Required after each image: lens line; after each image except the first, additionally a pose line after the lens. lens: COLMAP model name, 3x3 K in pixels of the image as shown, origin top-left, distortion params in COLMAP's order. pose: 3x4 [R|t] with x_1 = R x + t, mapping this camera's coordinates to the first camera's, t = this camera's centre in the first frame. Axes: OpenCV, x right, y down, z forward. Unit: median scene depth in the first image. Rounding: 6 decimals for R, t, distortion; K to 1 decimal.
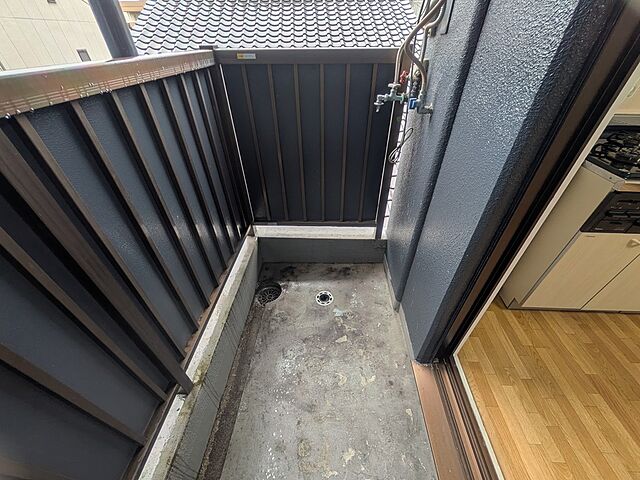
lens RADIAL K [[255.6, 0, 321.3], [0, 255.6, 240.5], [0, 0, 1]] dist [0.004001, 0.000252]
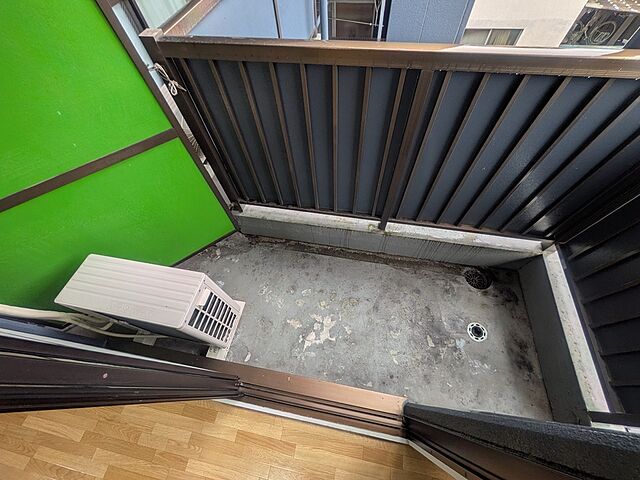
lens RADIAL K [[255.6, 0, 323.2], [0, 255.6, 238.5], [0, 0, 1]] dist [0.004001, 0.000252]
pose [[-0.141790, 0.856890, -0.495615, 0.301729], [-0.581242, 0.333206, 0.742382, -0.298135], [0.801282, 0.393335, 0.450815, -0.033342]]
